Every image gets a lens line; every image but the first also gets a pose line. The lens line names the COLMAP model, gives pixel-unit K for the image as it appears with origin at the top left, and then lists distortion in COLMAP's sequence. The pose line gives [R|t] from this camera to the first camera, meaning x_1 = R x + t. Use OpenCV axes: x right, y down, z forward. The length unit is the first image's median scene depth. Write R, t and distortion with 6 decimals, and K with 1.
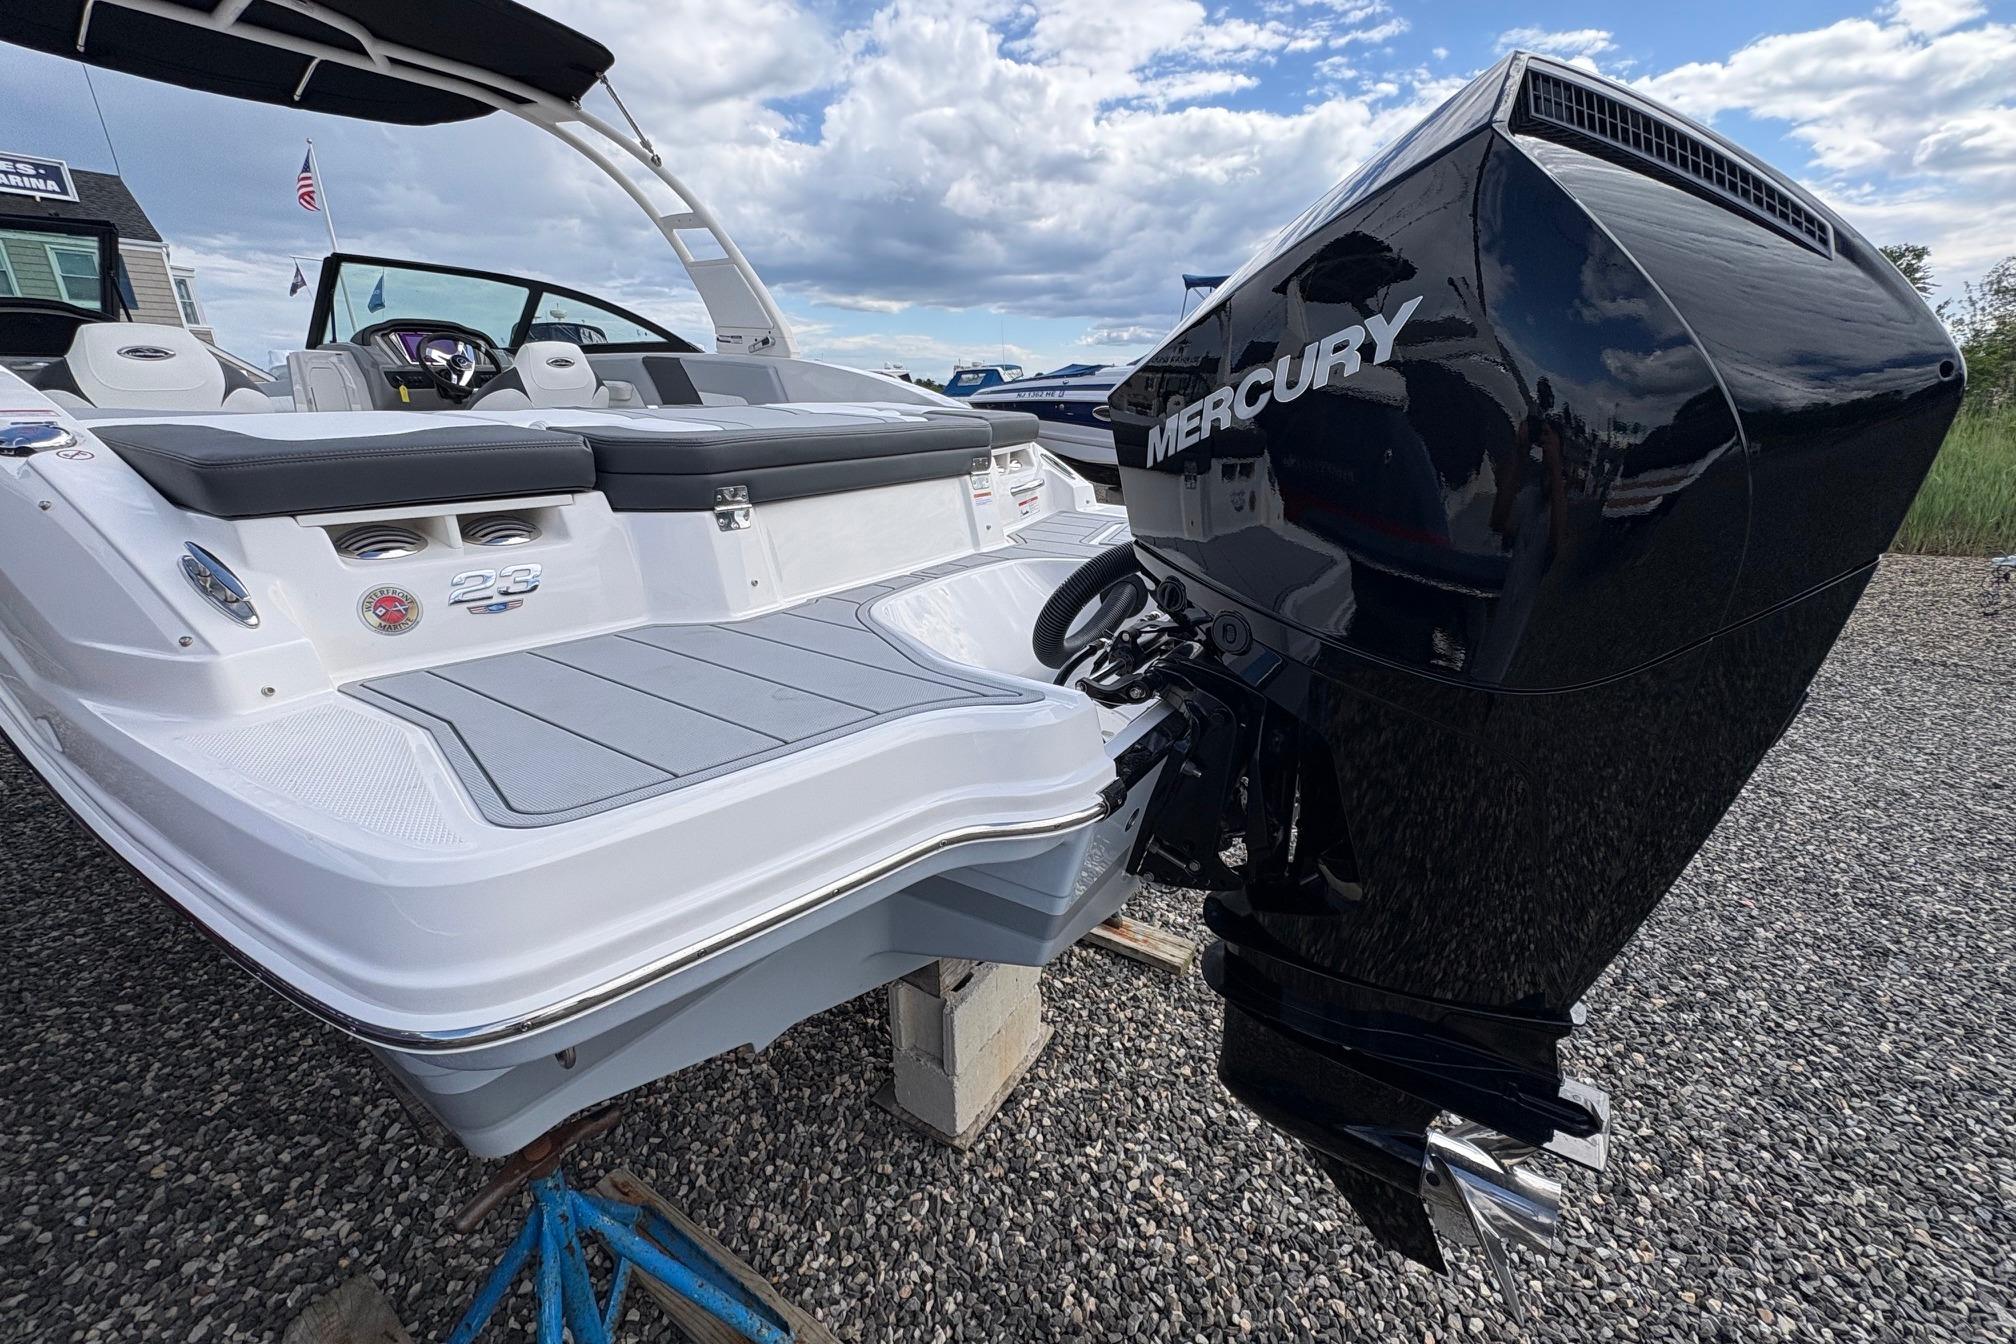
lens RADIAL K [[845.2, 0, 1049.4], [0, 845.2, 663.1], [0, 0, 1]] dist [0.000842, 0.000092]
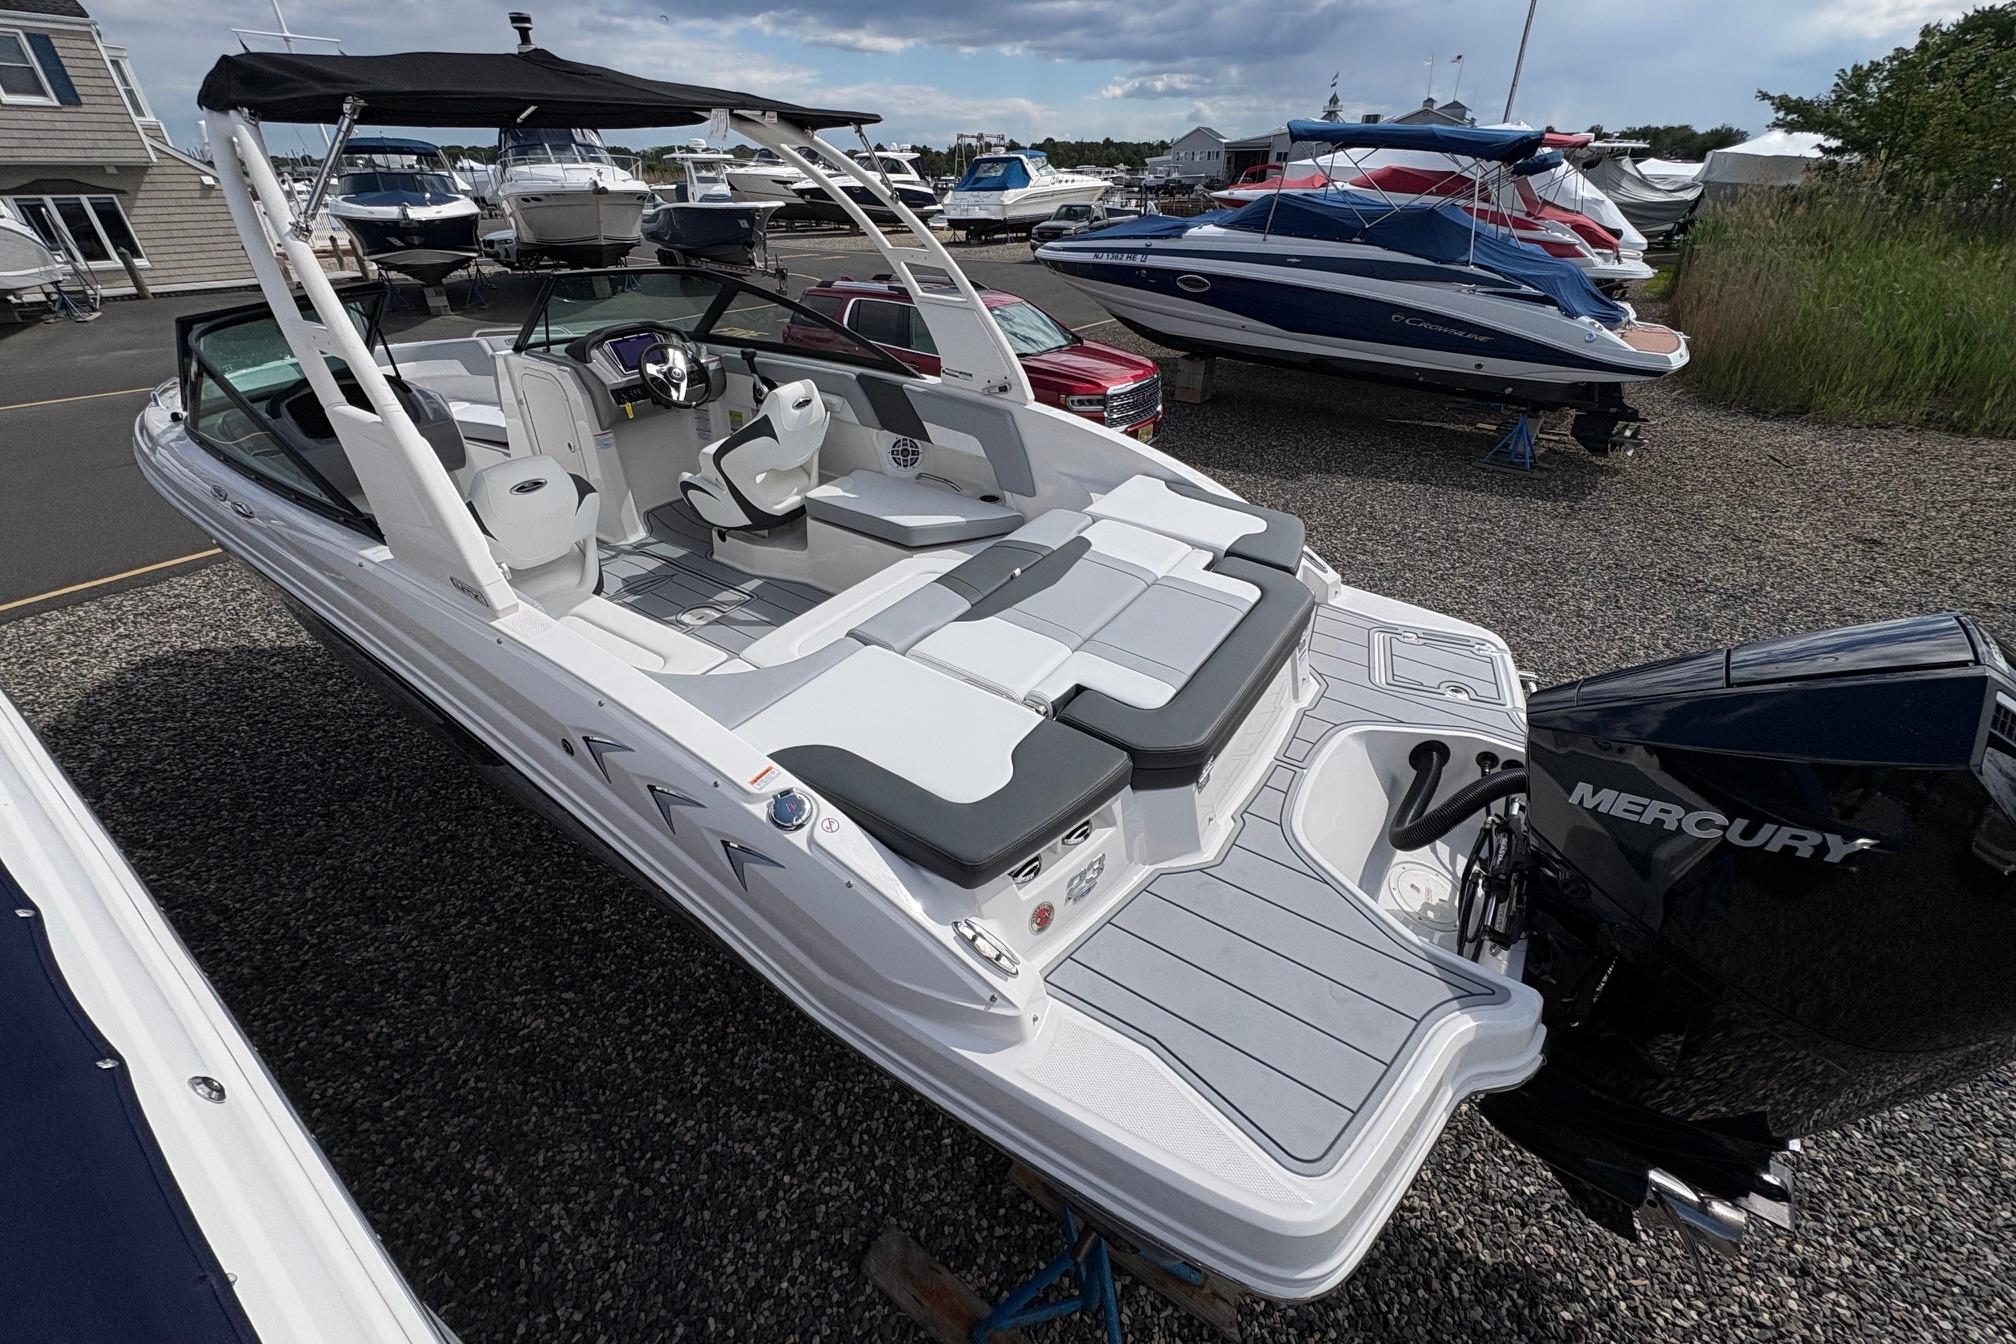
lens RADIAL K [[872.7, 0, 1012.2], [0, 872.7, 651.3], [0, 0, 1]] dist [0.001531, -0.000272]
pose [[0.999958, 0.008680, 0.002837, -0.590894], [-0.009113, 0.968651, 0.248257, -0.607051], [-0.000593, -0.248273, 0.968690, -0.221001]]
